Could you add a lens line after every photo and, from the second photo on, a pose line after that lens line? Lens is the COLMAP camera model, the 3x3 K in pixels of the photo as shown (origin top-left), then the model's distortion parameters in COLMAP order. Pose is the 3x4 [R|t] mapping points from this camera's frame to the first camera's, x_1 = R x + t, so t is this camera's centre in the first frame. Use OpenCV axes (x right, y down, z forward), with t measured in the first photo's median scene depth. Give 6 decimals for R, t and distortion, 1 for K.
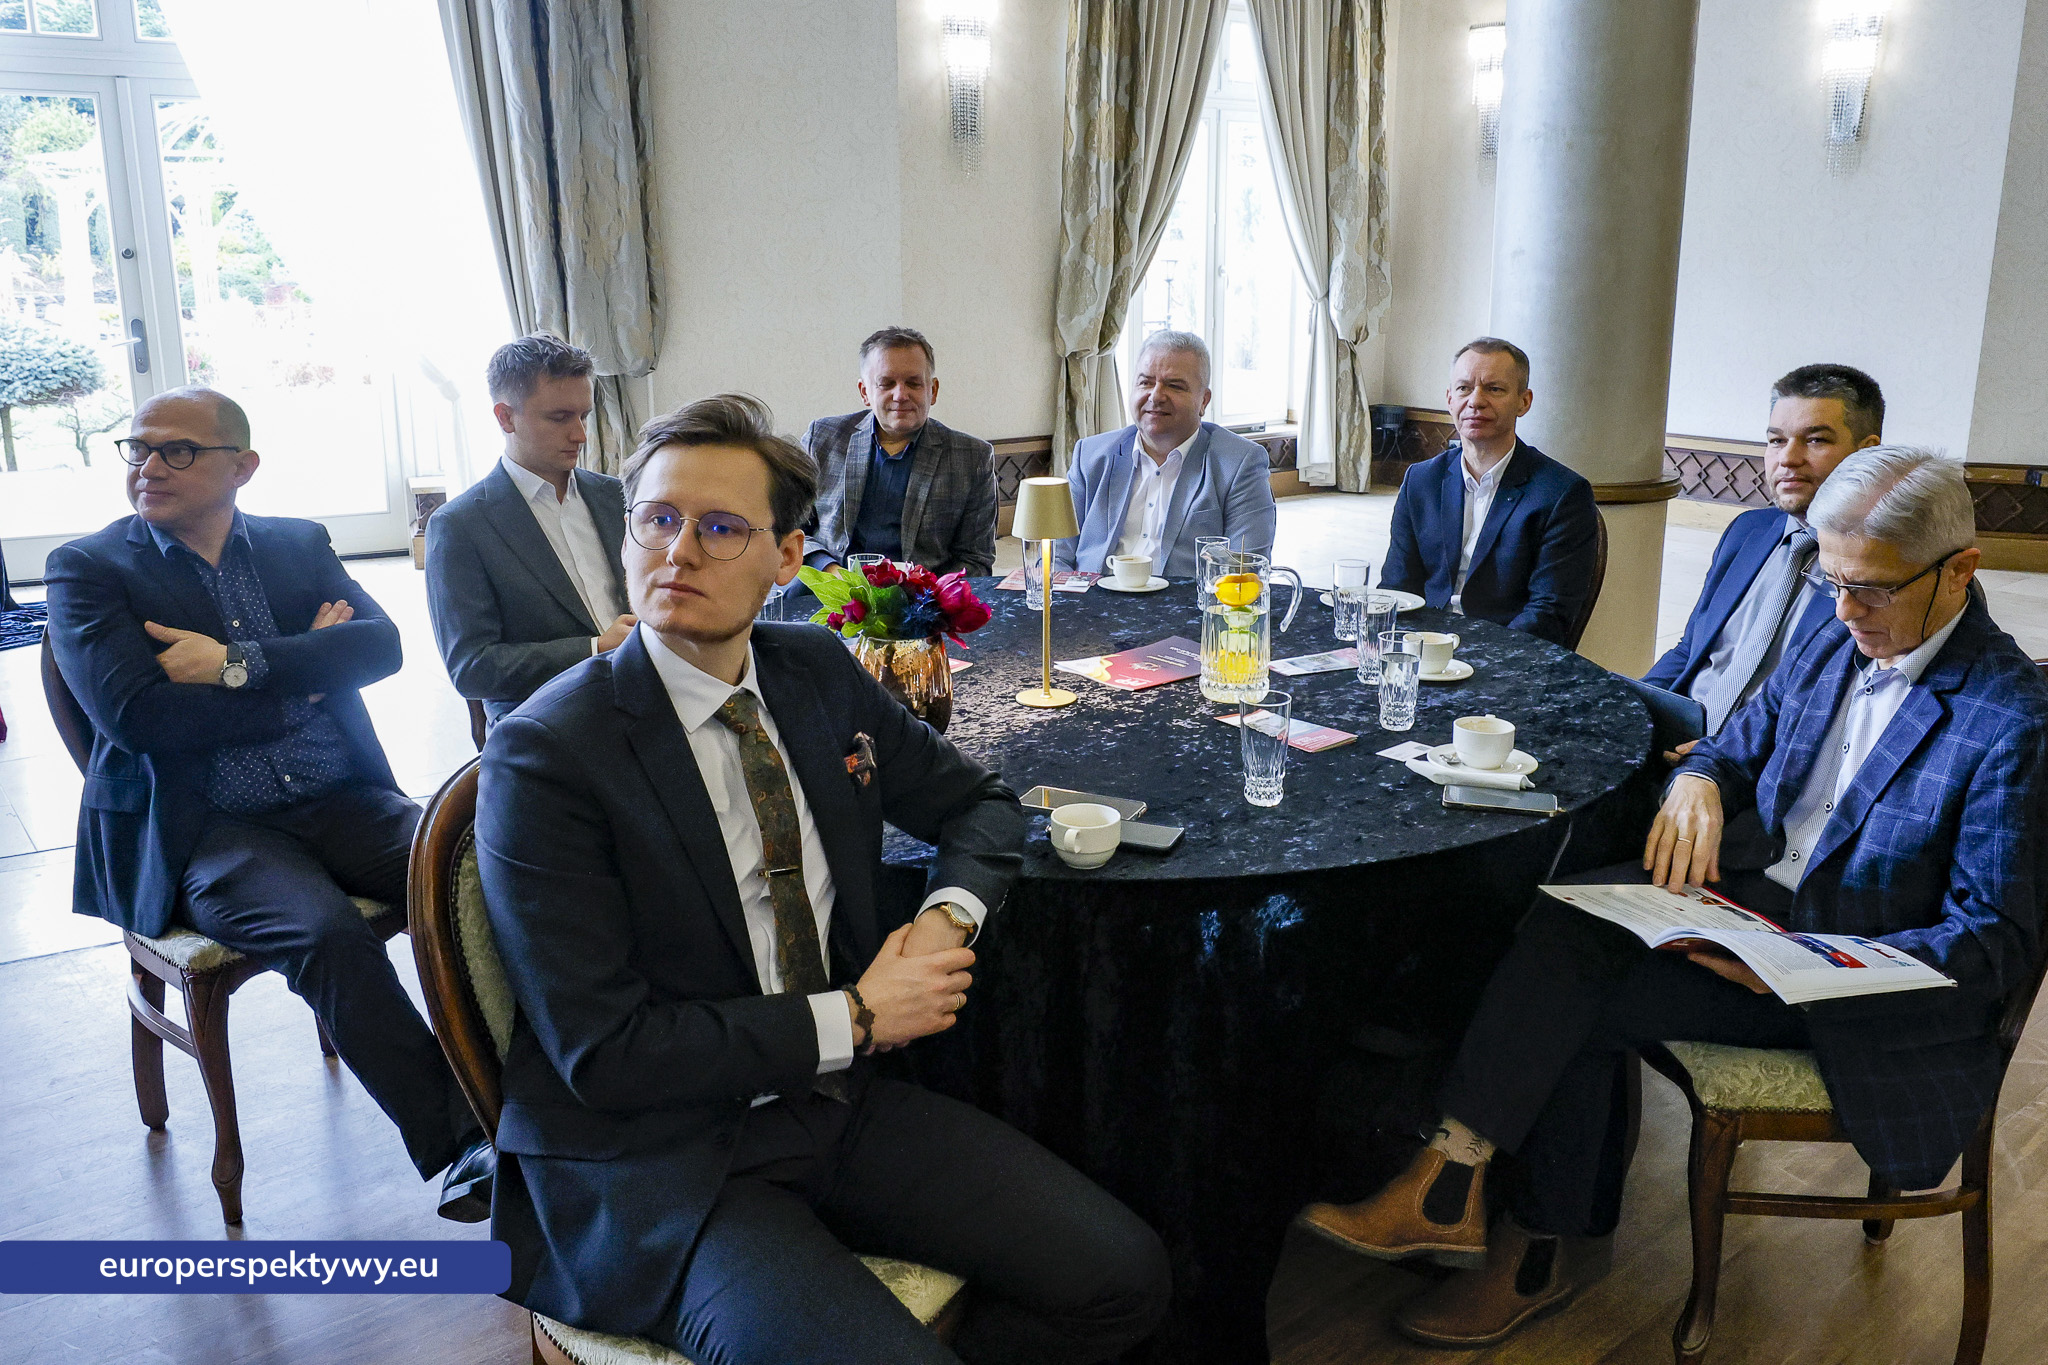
lens RADIAL K [[1543.1, 0, 1121.7], [0, 1543.1, 595.4], [0, 0, 1]] dist [0.011687, 0.008100]
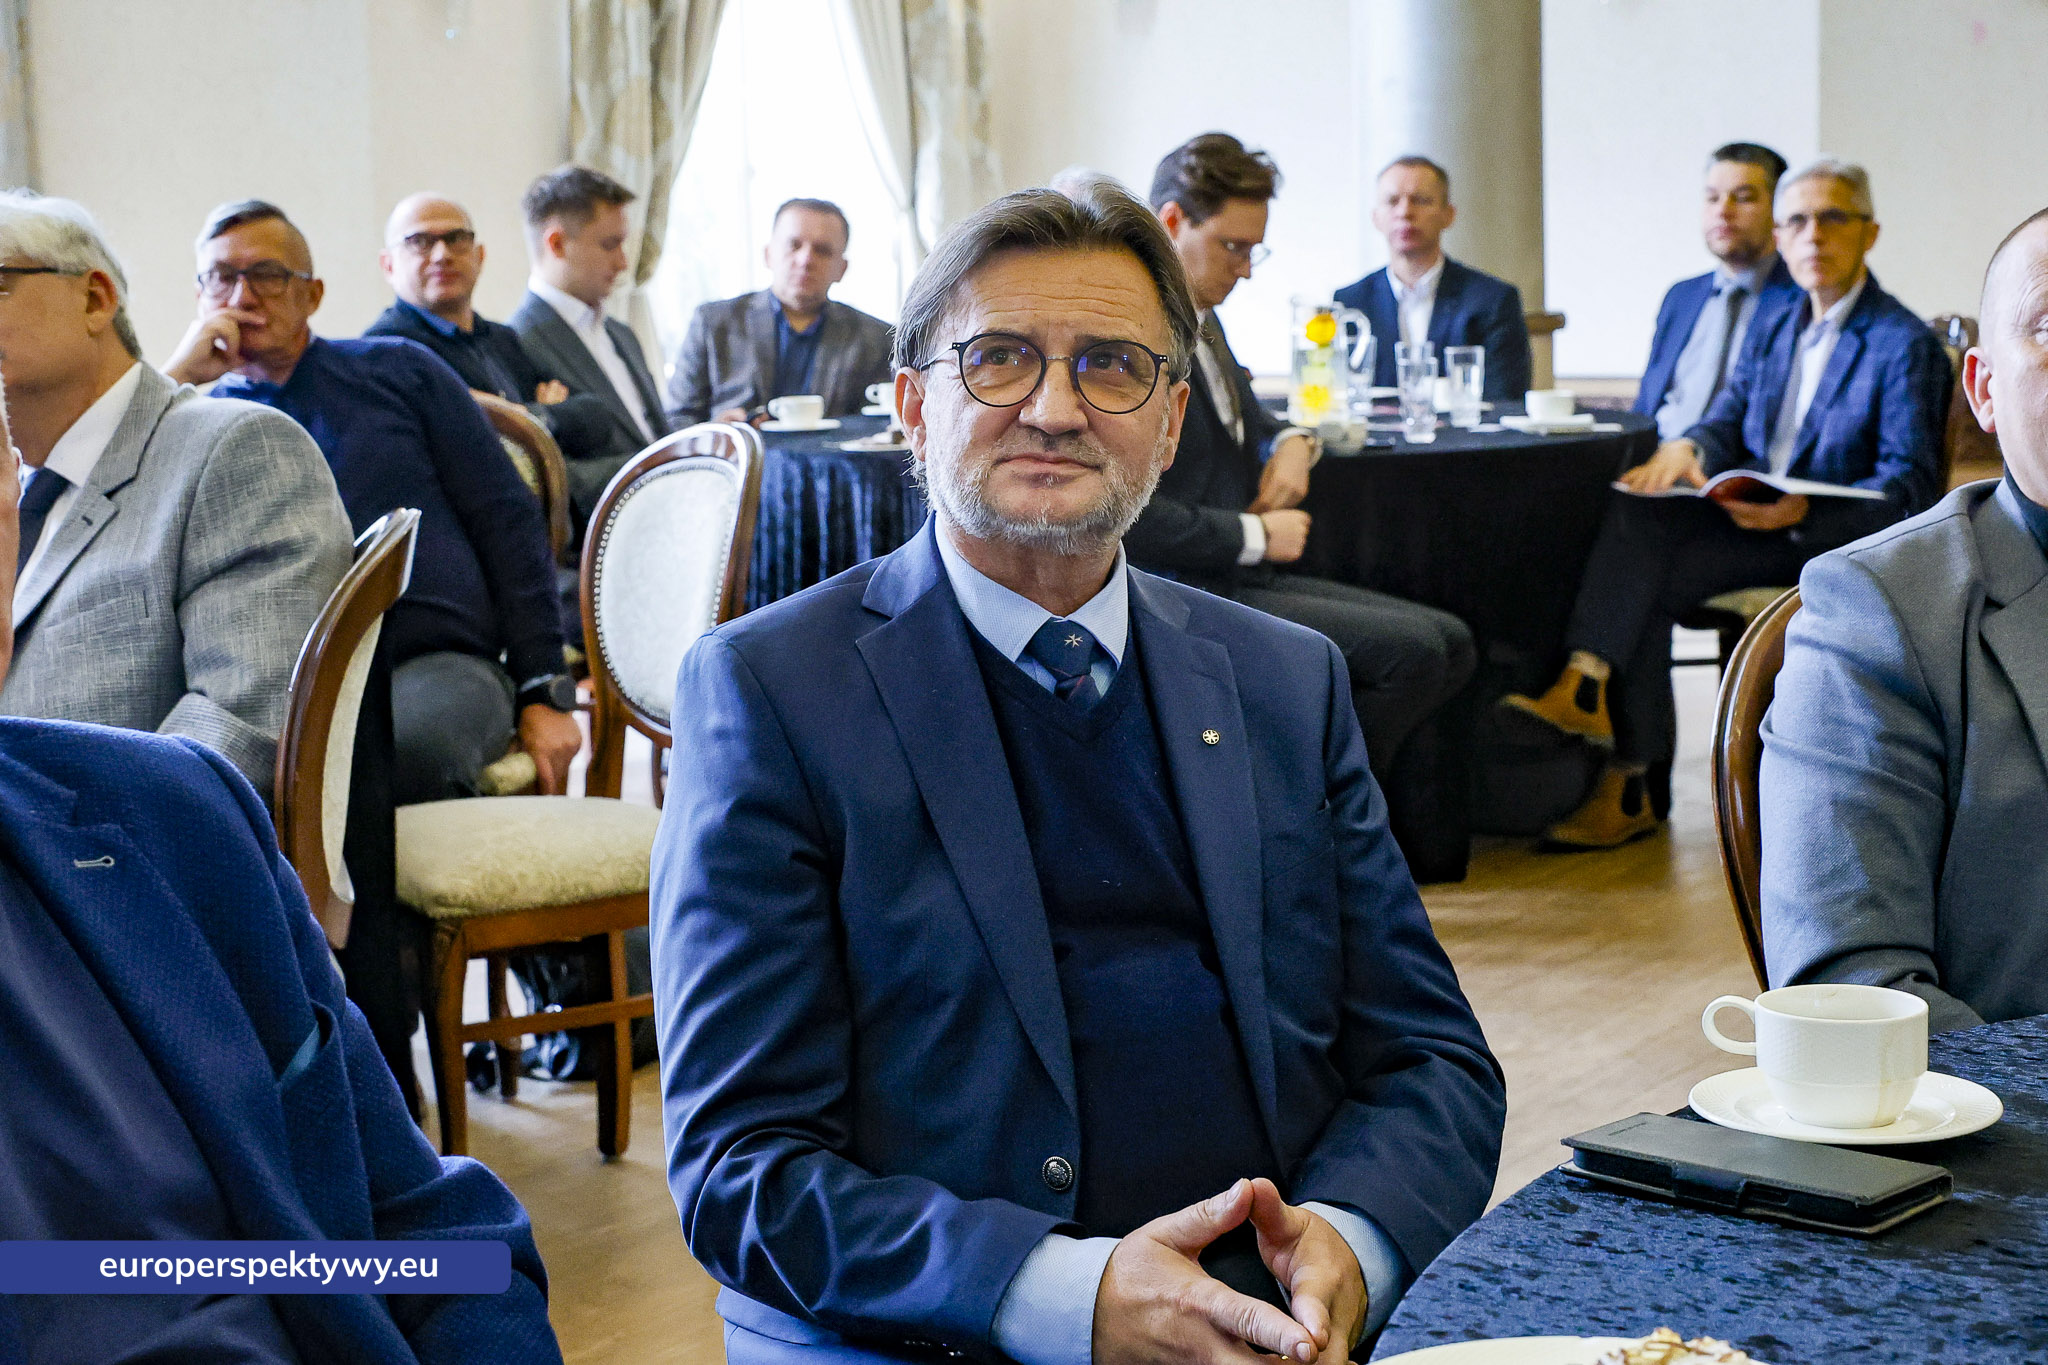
lens RADIAL K [[3370.8, 0, 1012.4], [0, 3370.8, 676.8], [0, 0, 1]] dist [0.045718, 0.000000]
pose [[0.957918, -0.071532, 0.277987, -0.668469], [0.094578, 0.993027, -0.070379, 0.313470], [-0.271014, 0.093708, 0.958003, -1.054608]]
